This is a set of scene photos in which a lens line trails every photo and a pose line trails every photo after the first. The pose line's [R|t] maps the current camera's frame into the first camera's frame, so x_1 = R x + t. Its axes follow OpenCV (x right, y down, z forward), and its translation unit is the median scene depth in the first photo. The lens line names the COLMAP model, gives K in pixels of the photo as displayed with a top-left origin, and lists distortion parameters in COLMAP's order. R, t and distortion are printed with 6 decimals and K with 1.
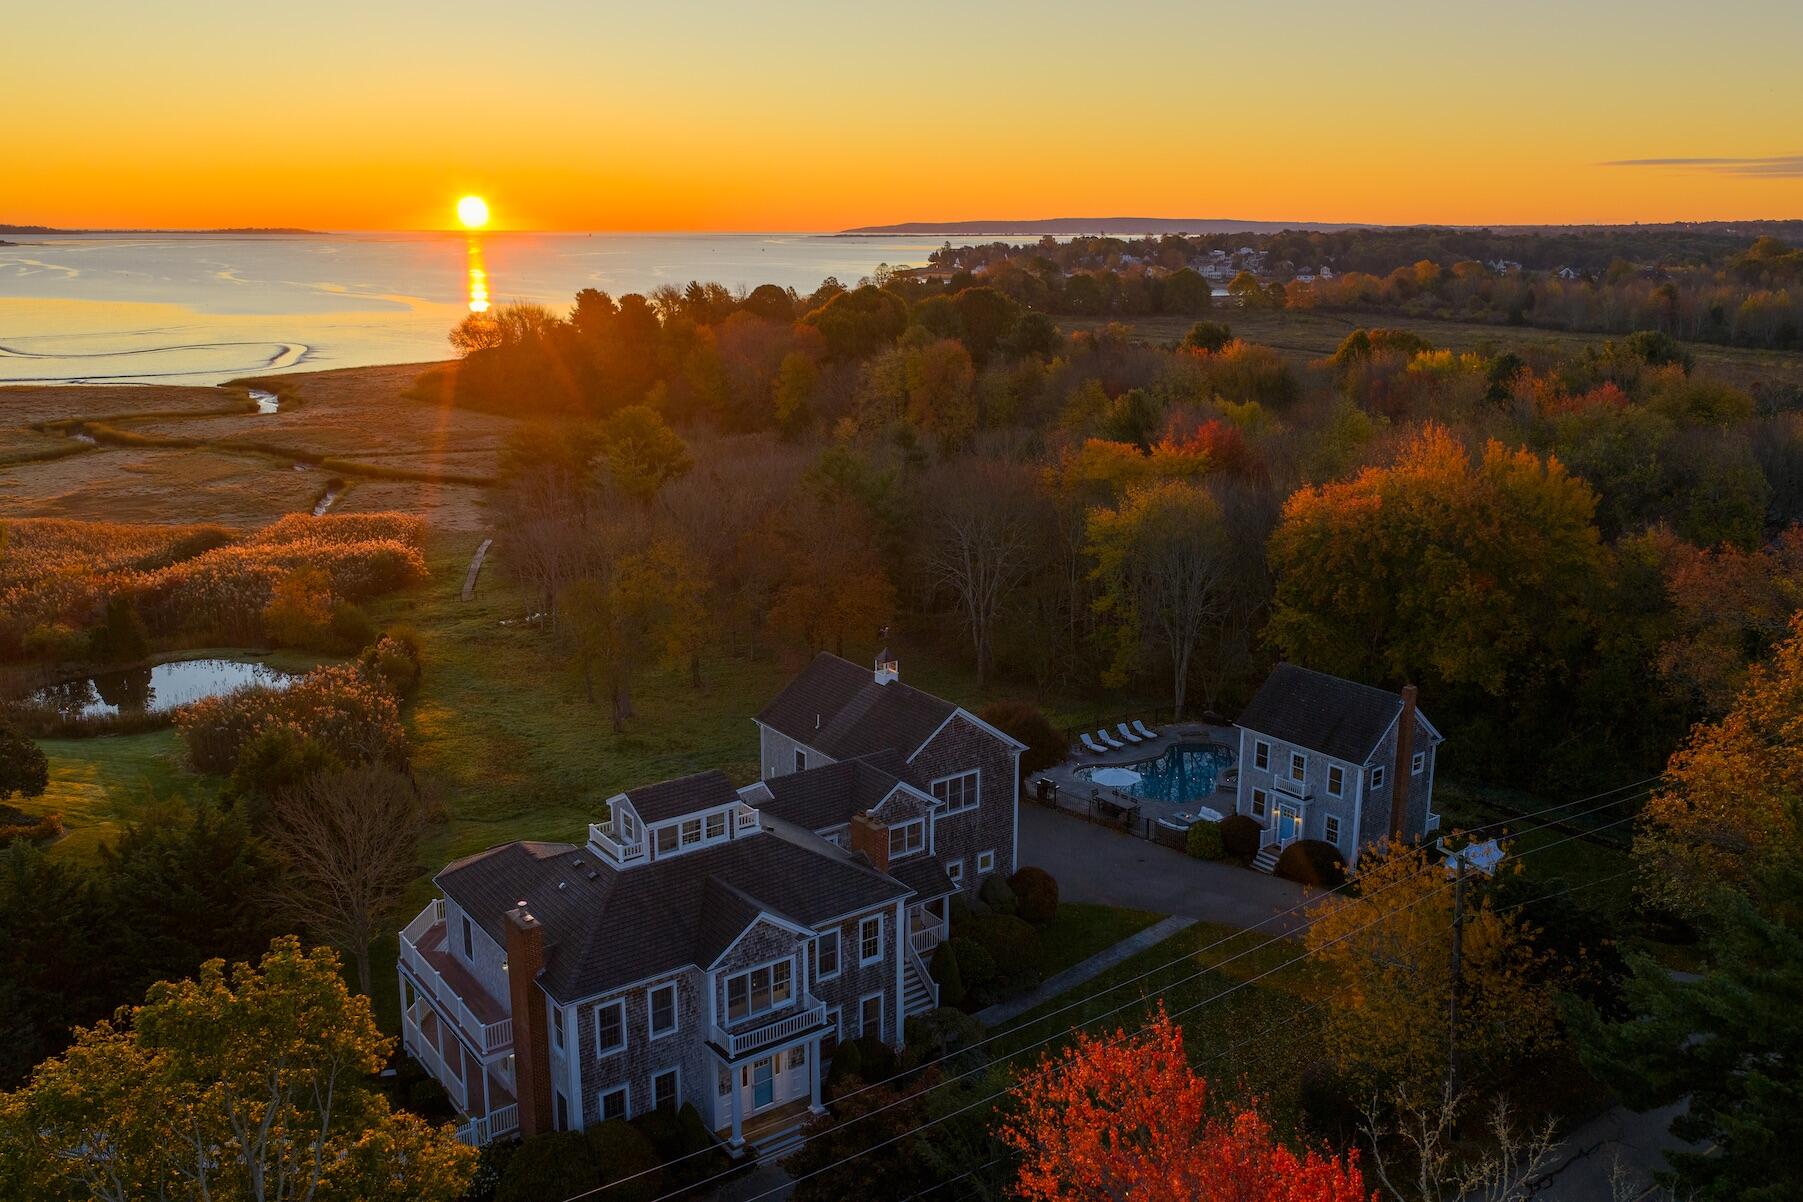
lens RADIAL K [[1469.2, 0, 896.2], [0, 1469.2, 625.1], [0, 0, 1]] dist [0.030524, -0.045094]
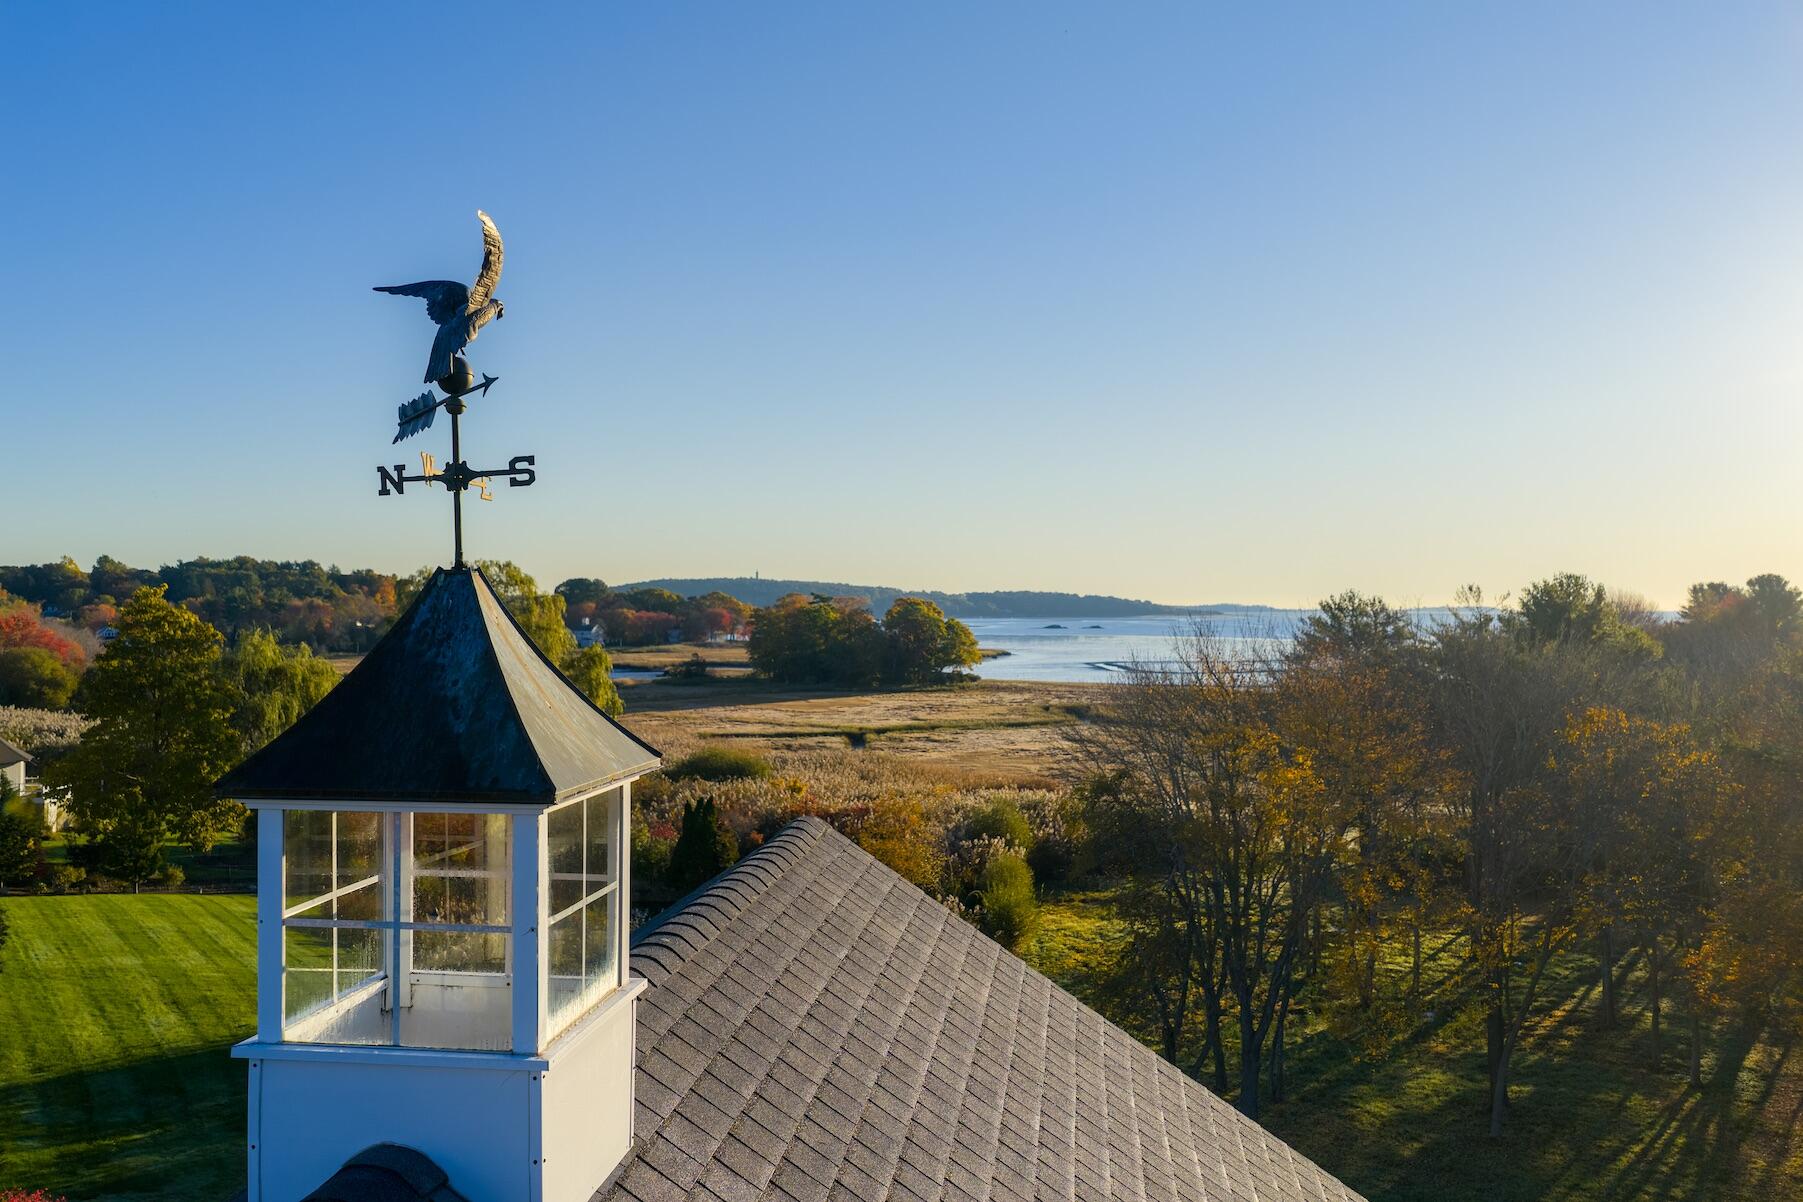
lens RADIAL K [[1469.2, 0, 896.2], [0, 1469.2, 625.1], [0, 0, 1]] dist [0.030524, -0.045094]
pose [[0.726623, 0.000838, -0.687036, 0.035424], [-0.172976, 0.968009, -0.181762, 0.019566], [0.664905, 0.250913, 0.703523, 0.892923]]
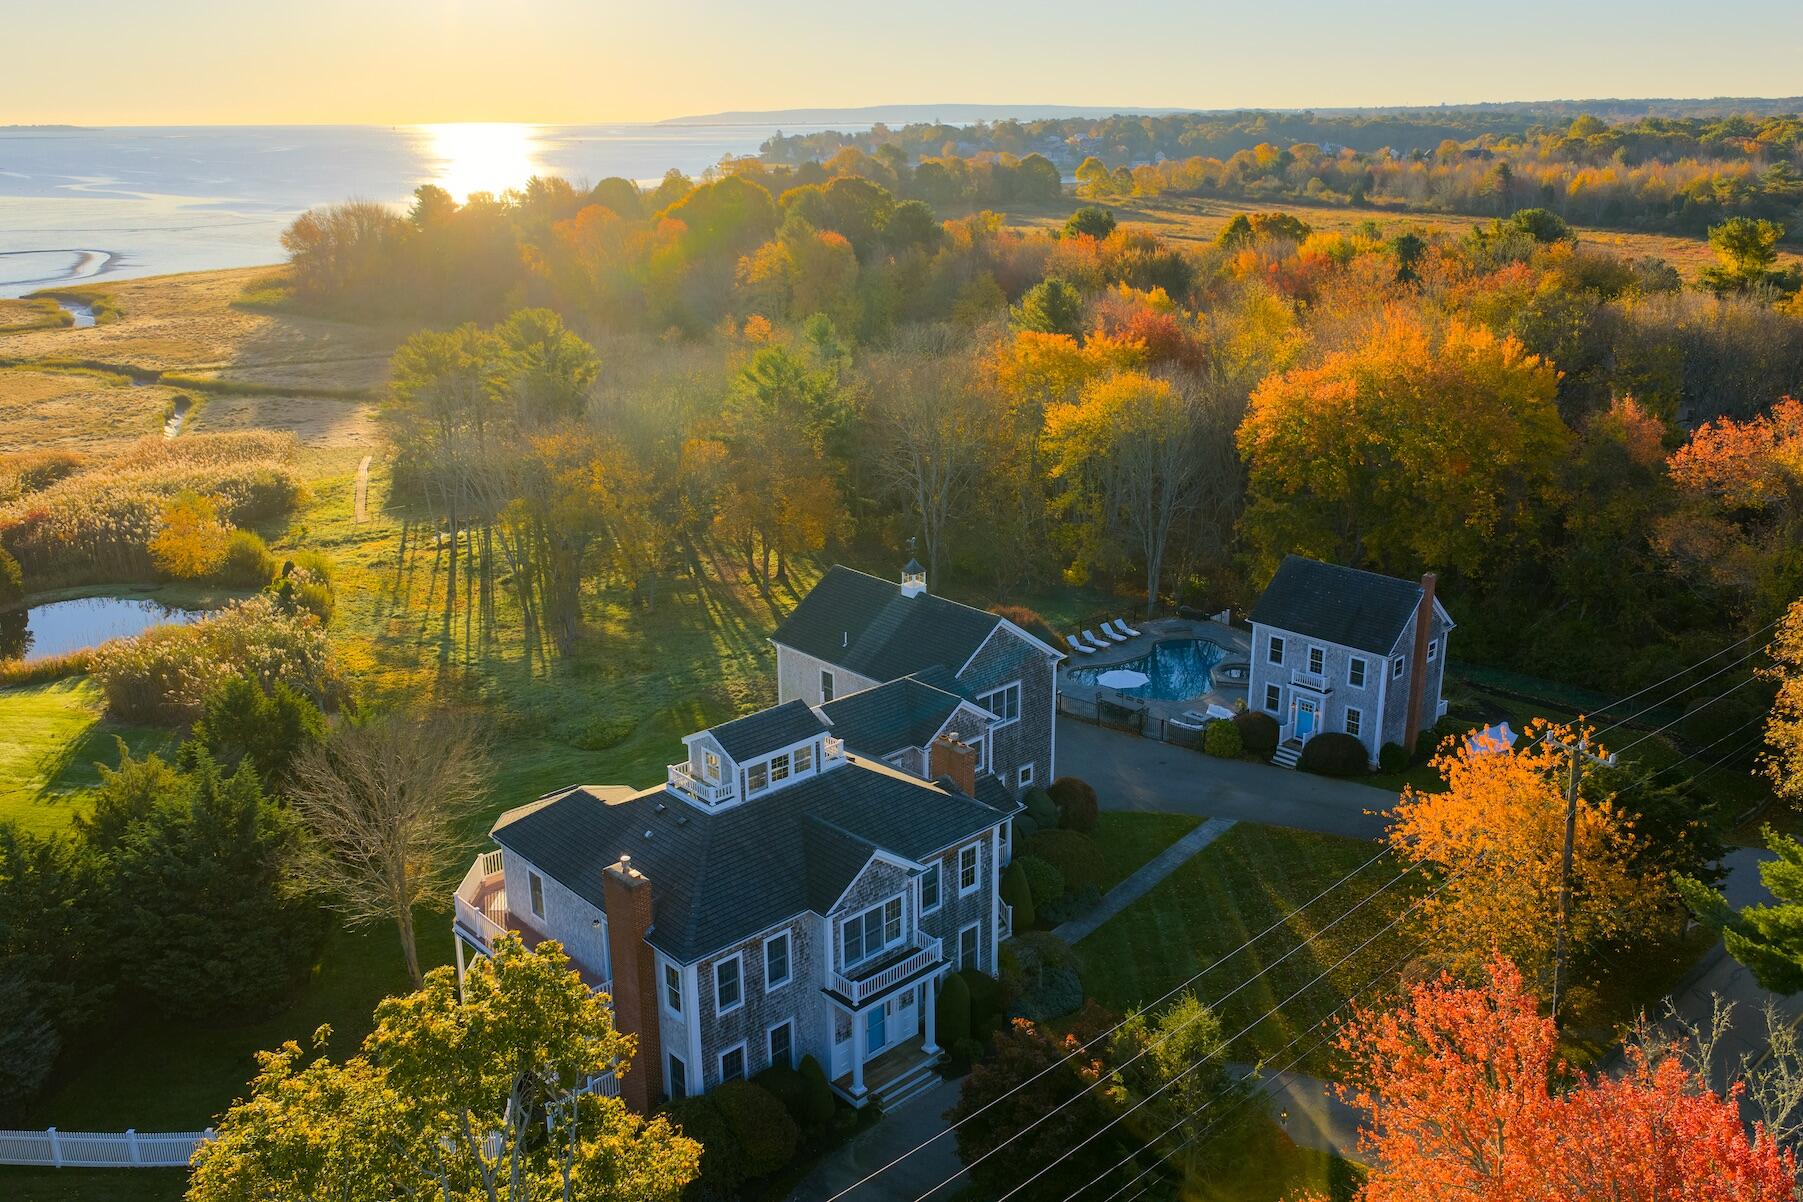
lens RADIAL K [[1469.2, 0, 896.2], [0, 1469.2, 625.1], [0, 0, 1]] dist [0.030524, -0.045094]
pose [[0.993362, -0.047712, 0.104666, -0.109054], [0.040378, 0.996651, 0.071105, -0.008787], [-0.107708, -0.066407, 0.991962, 0.051047]]
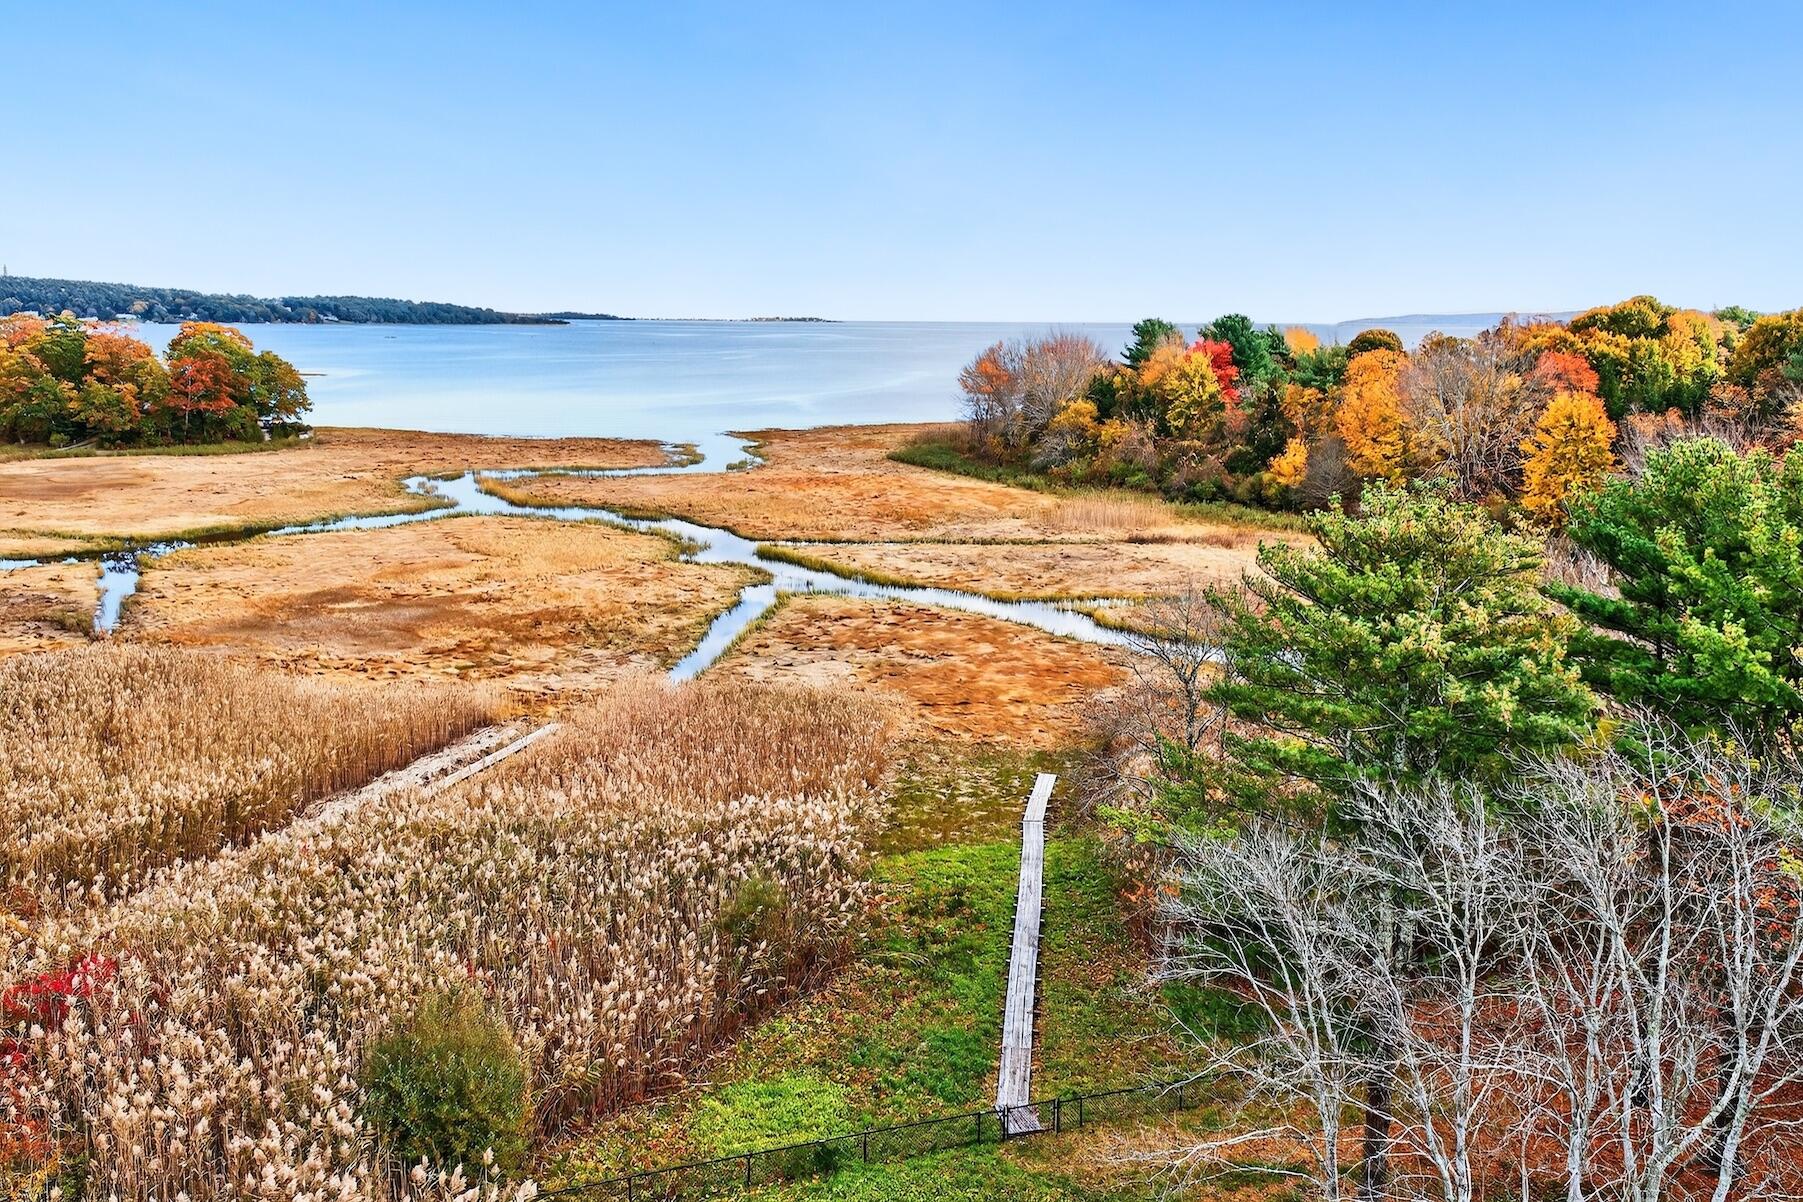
lens RADIAL K [[1469.2, 0, 896.2], [0, 1469.2, 625.1], [0, 0, 1]] dist [0.030524, -0.045094]
pose [[0.948488, 0.068526, -0.309314, -0.458659], [-0.087220, 0.995080, -0.047003, -0.179574], [0.304571, 0.071561, 0.949798, 1.427287]]
